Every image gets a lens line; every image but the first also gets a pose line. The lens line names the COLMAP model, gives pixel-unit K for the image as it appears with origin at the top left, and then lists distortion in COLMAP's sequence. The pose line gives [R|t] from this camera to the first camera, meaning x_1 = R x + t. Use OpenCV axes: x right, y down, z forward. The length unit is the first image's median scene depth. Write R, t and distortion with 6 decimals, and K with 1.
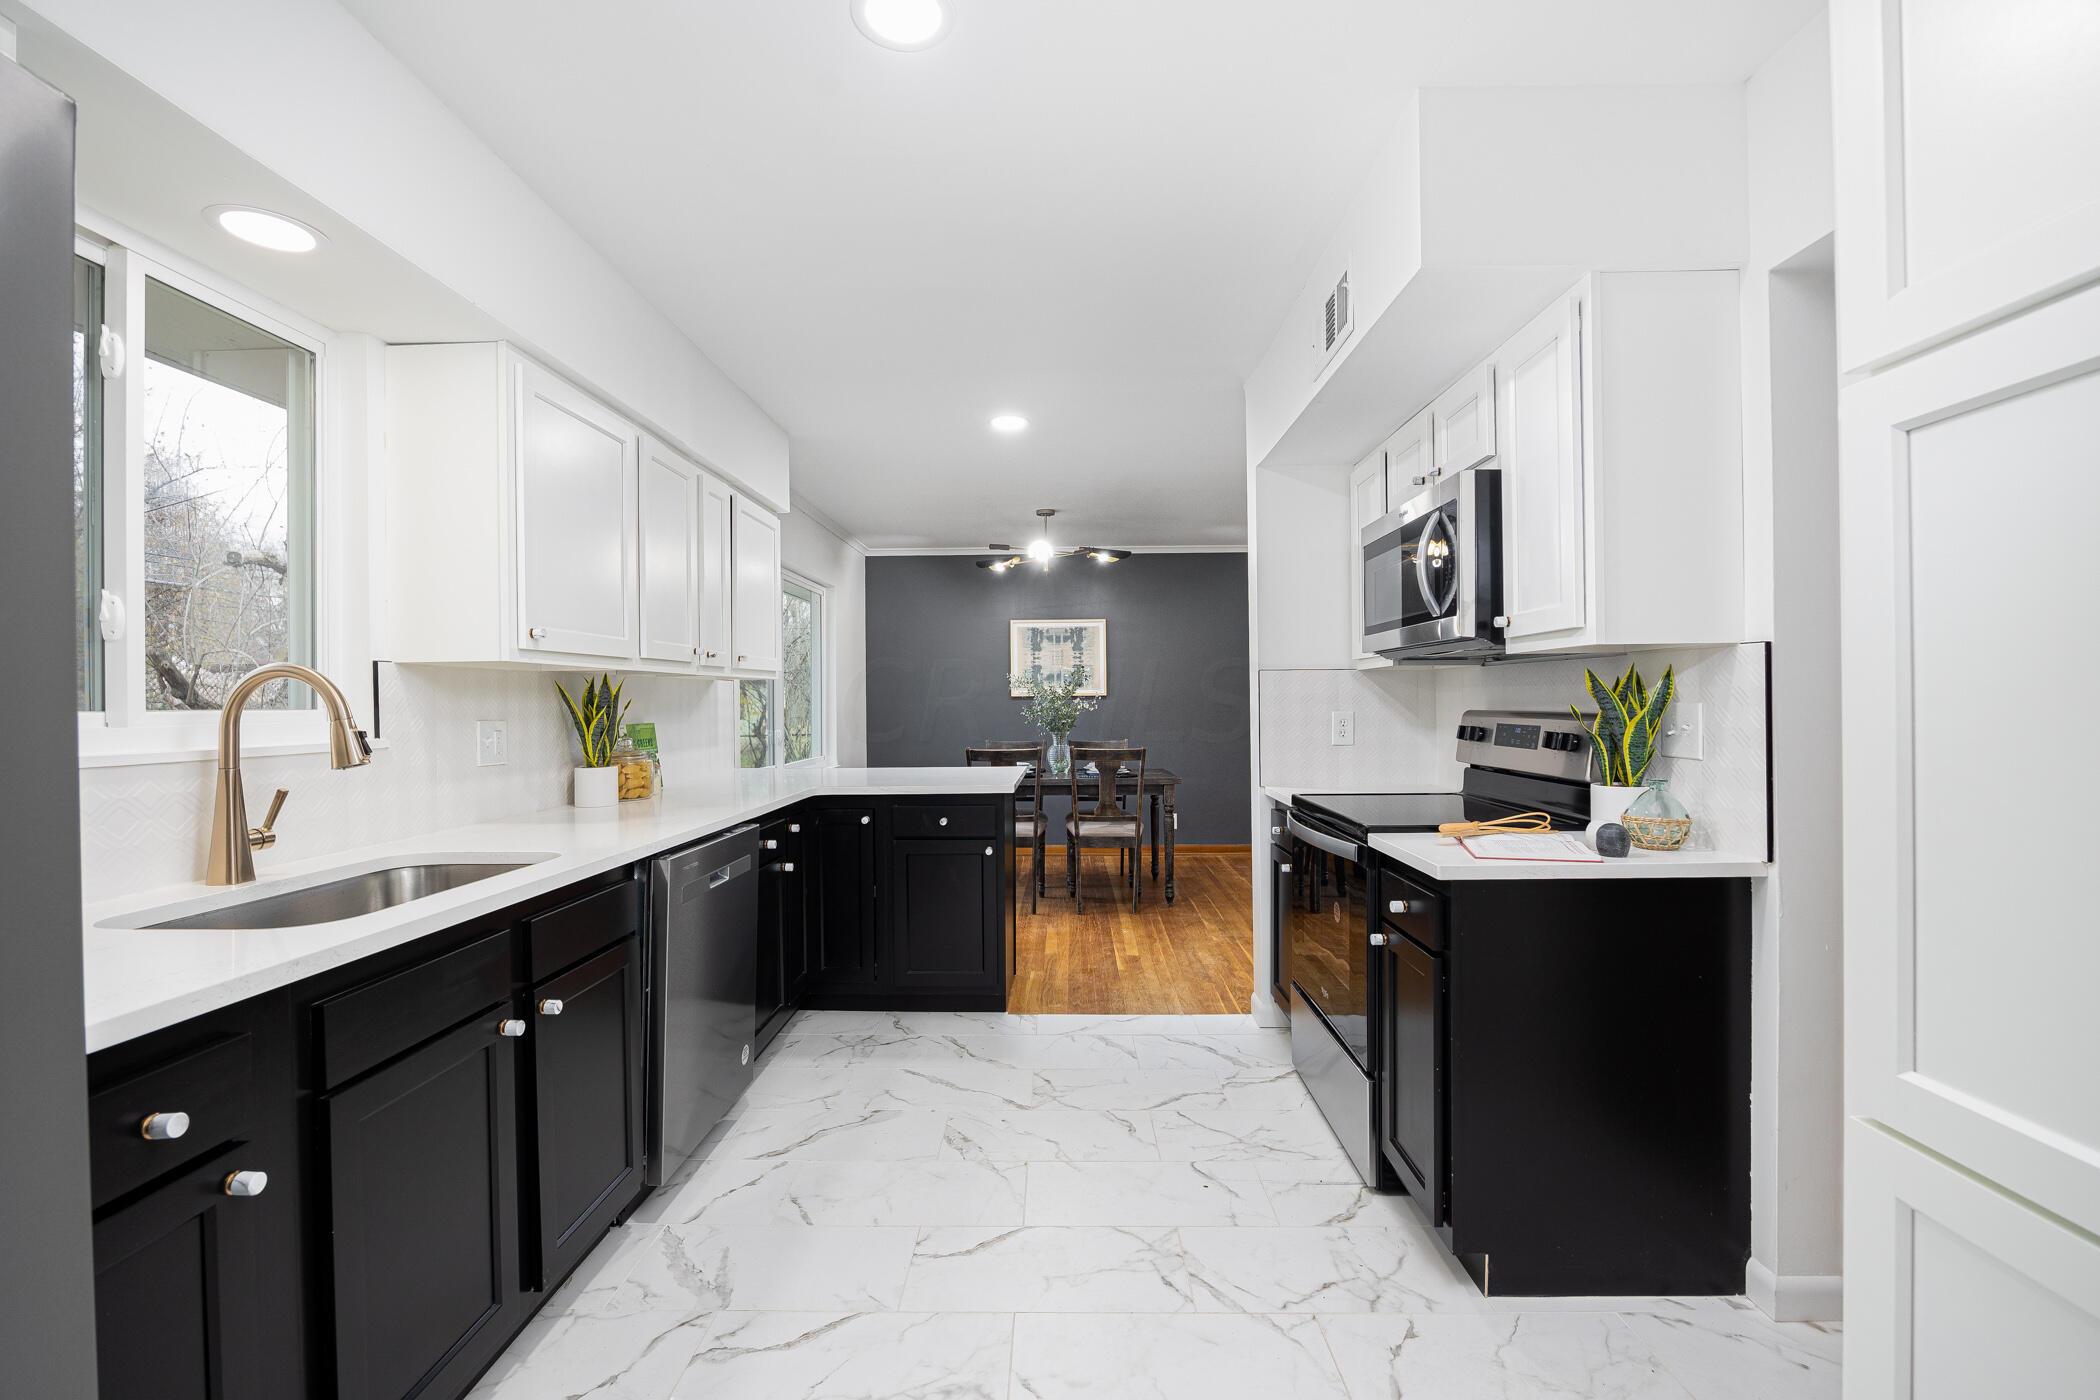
lens RADIAL K [[898.4, 0, 1050.0], [0, 898.4, 700.0], [0, 0, 1]] dist [-0.000107, 0.000005]
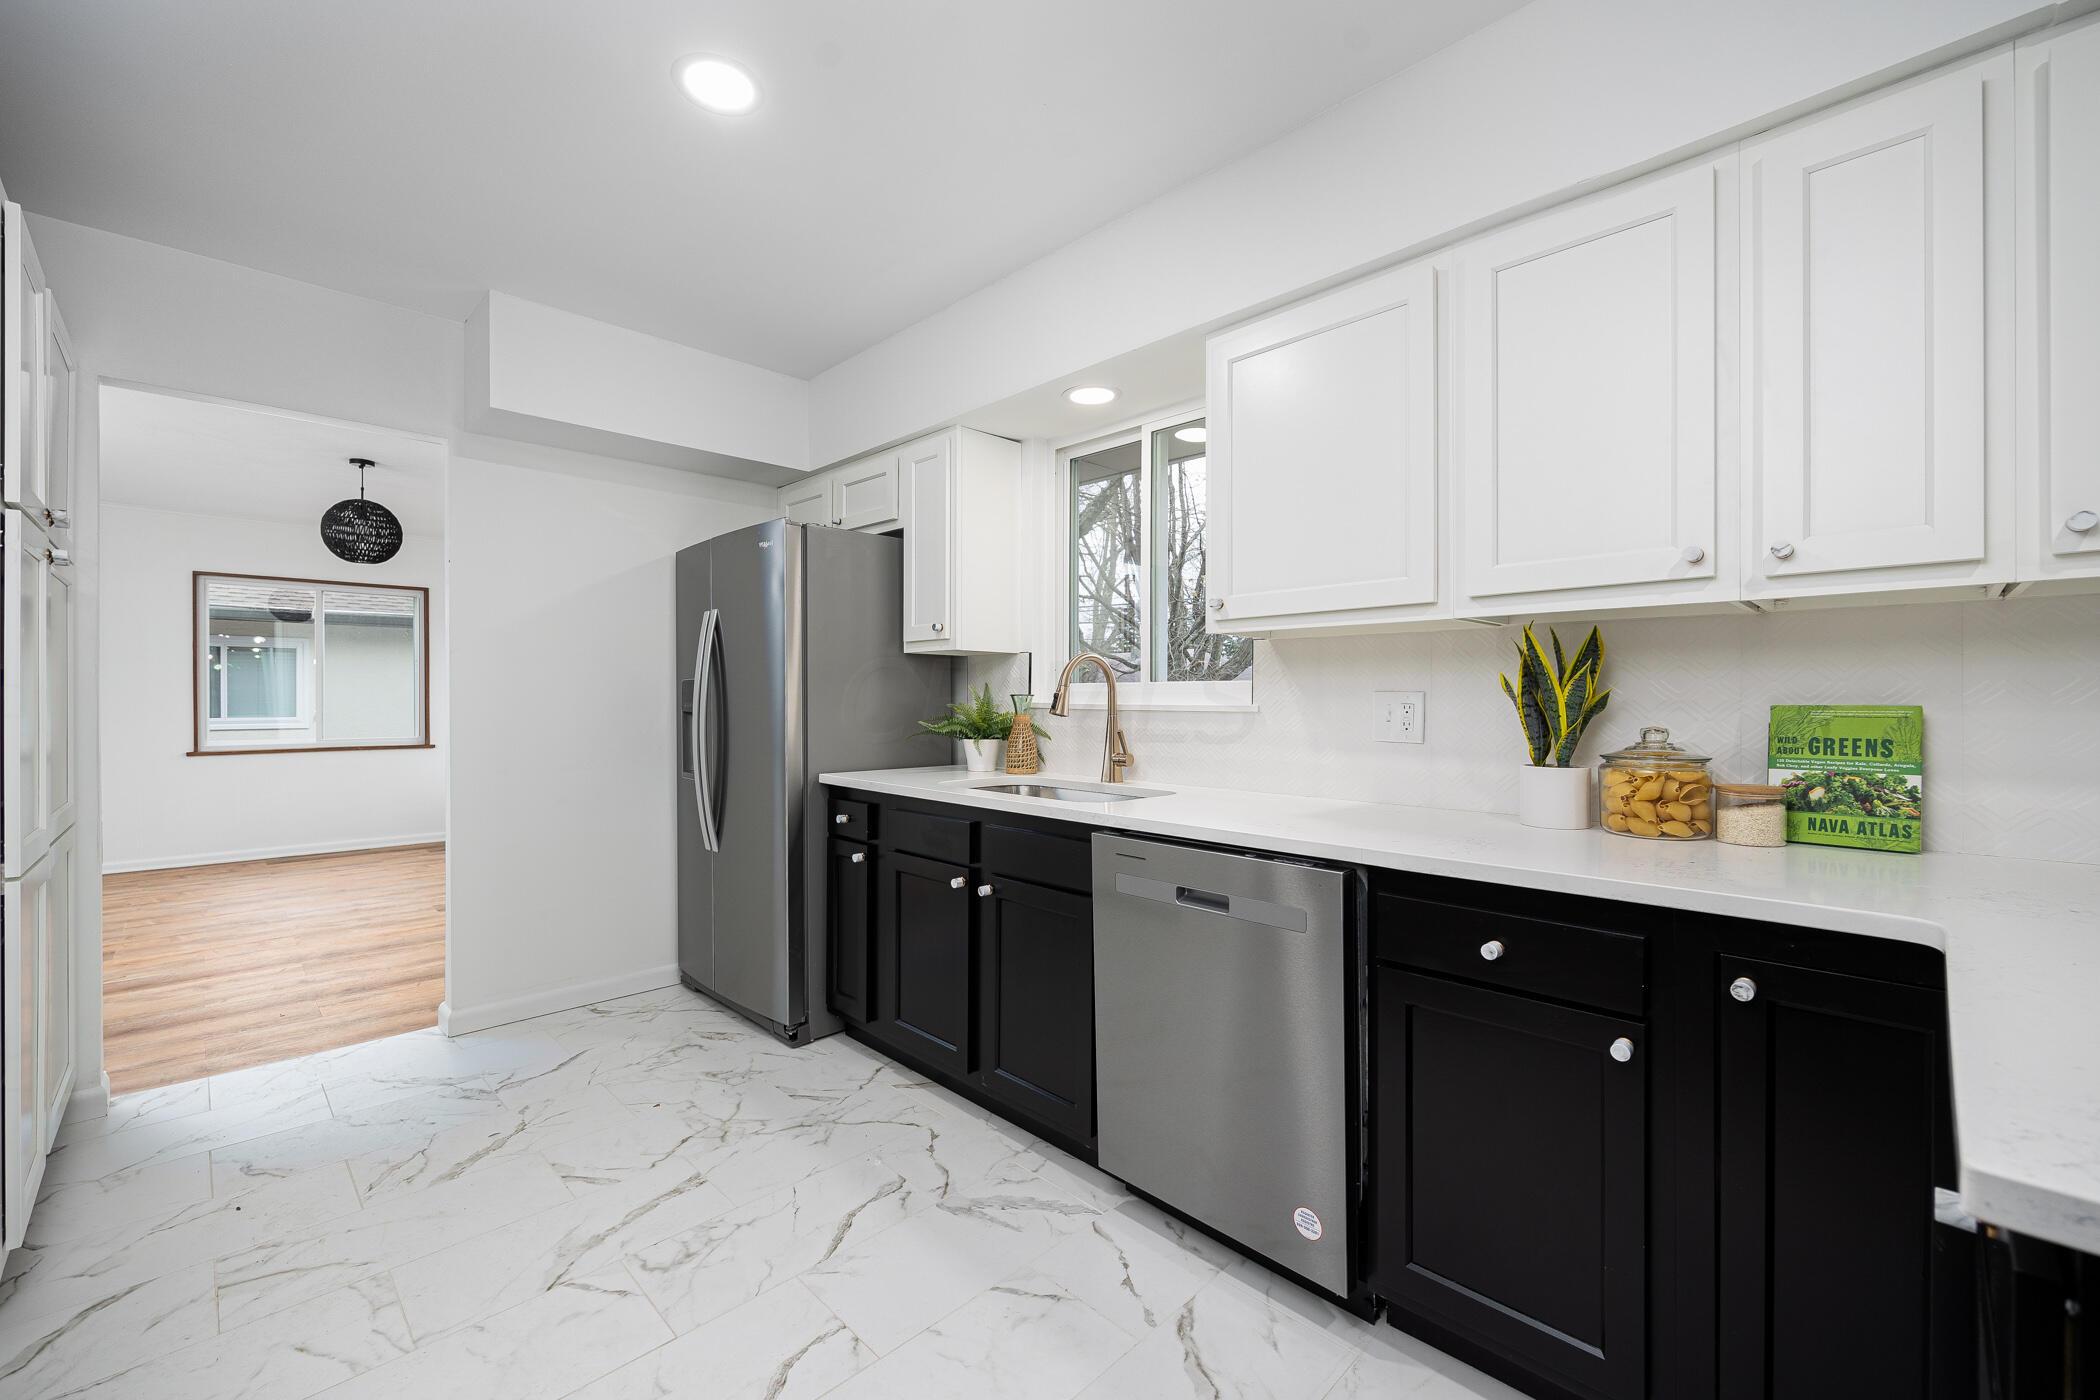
lens RADIAL K [[860.8, 0, 1050.0], [0, 860.8, 700.0], [0, 0, 1]] dist [-0.000584, -0.000072]
pose [[-0.704335, 0.007845, -0.709825, 0.299030], [0.009270, 0.999955, 0.001853, 0.036058], [0.709808, -0.005275, -0.704376, 1.827318]]
